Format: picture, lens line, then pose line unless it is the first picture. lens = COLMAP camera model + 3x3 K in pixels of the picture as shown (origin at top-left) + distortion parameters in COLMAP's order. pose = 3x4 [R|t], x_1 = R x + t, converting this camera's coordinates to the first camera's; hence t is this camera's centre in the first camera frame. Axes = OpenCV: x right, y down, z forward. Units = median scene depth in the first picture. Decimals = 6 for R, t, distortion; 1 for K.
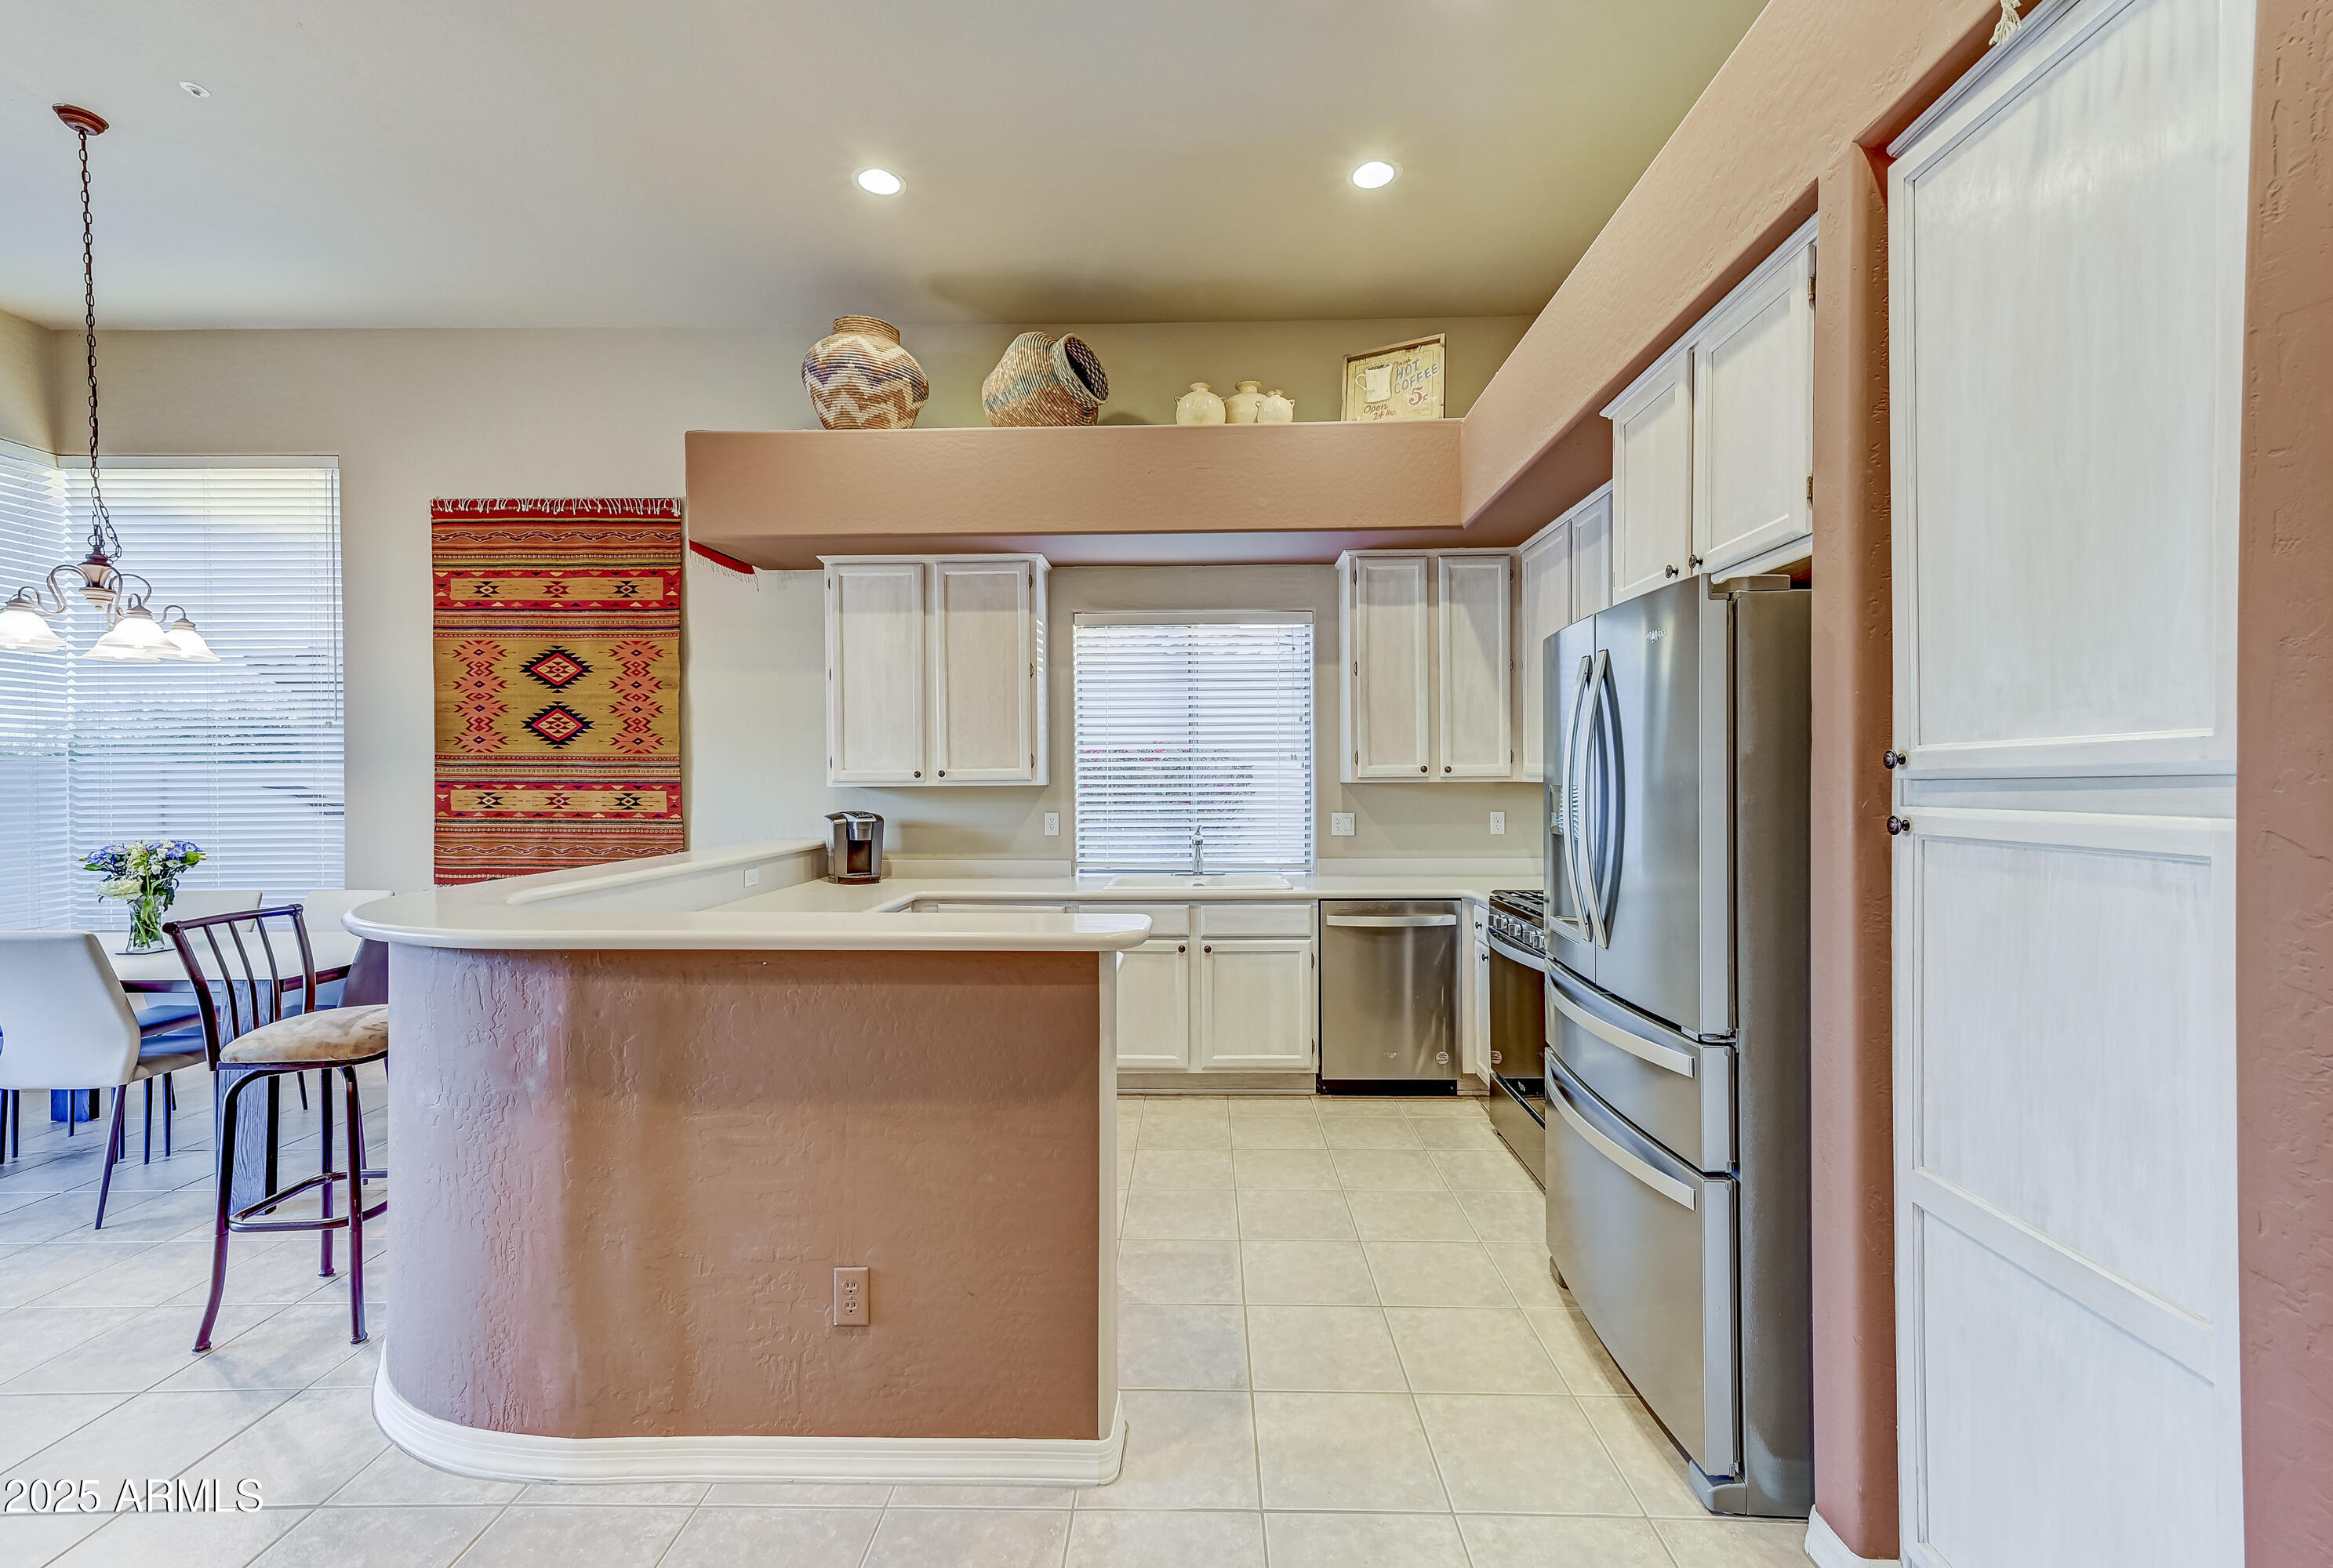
lens RADIAL K [[988.8, 0, 1165.7], [0, 988.8, 786.0], [0, 0, 1]] dist [0.015067, -0.000602]
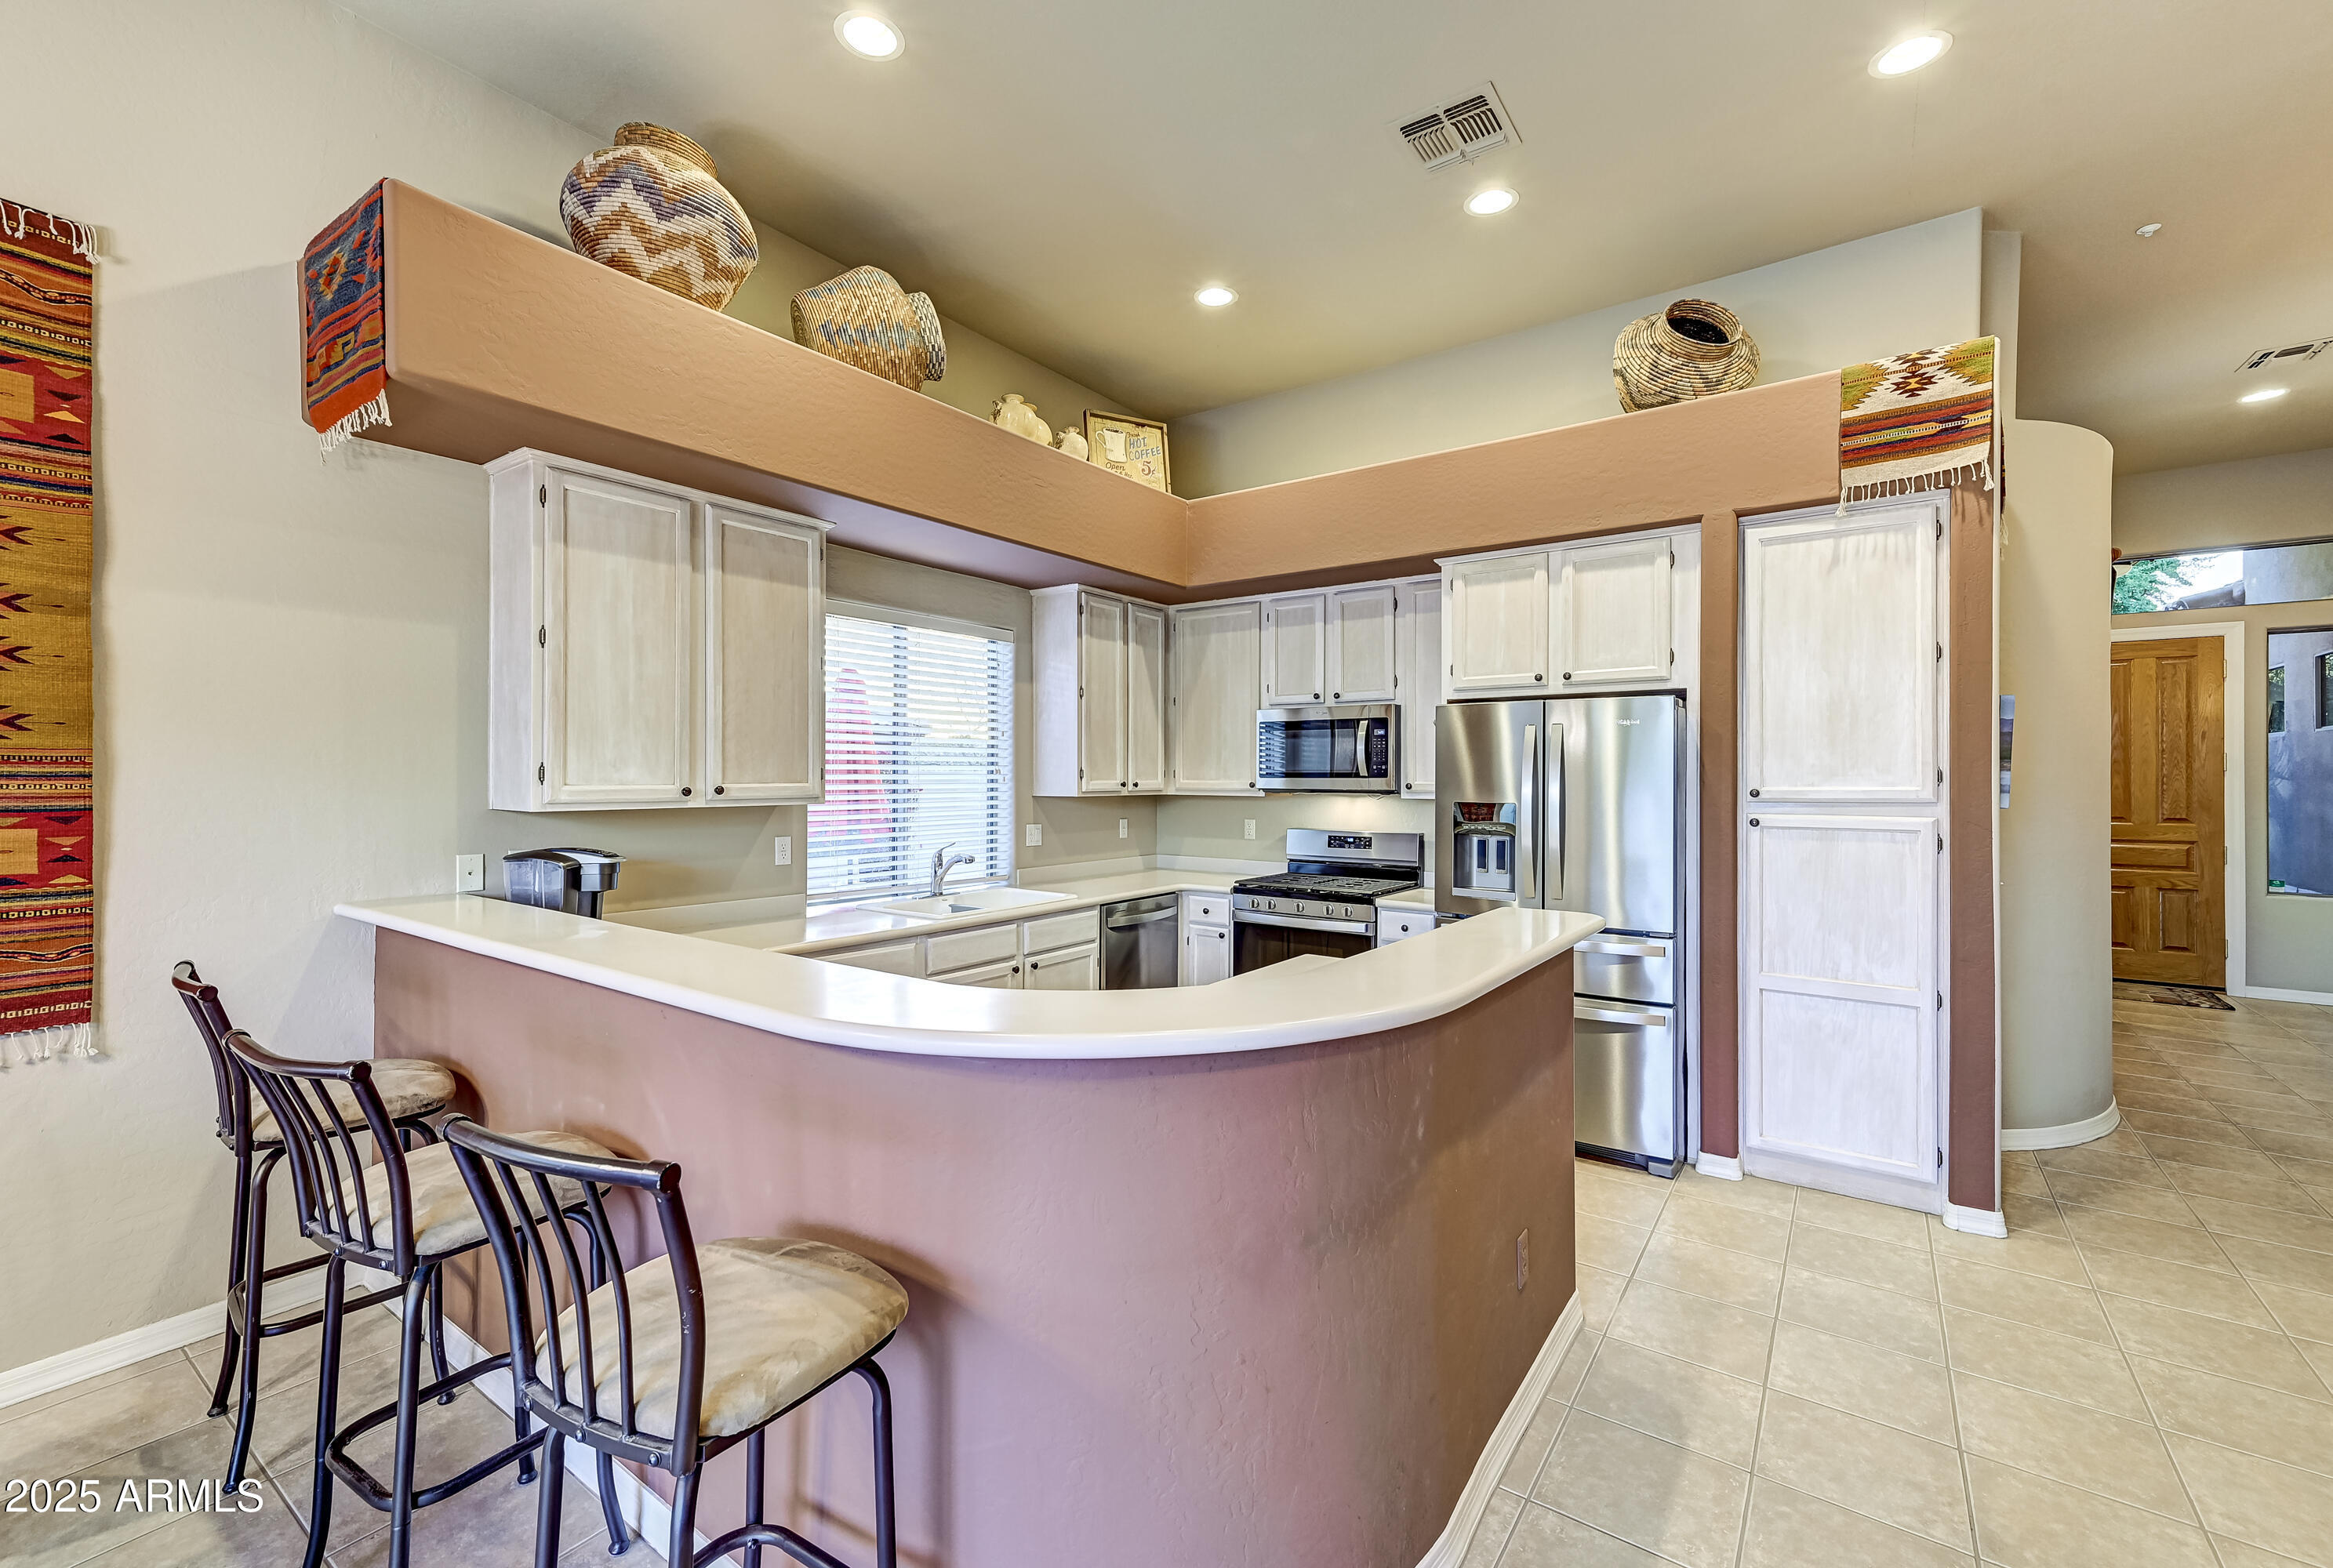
lens RADIAL K [[988.8, 0, 1179.1], [0, 988.8, 773.9], [0, 0, 1]] dist [0.015067, -0.000602]
pose [[0.546637, 0.008238, 0.837329, -0.652718], [0.000816, 0.999946, -0.010371, -0.016675], [-0.837369, 0.006352, 0.546601, 0.302625]]
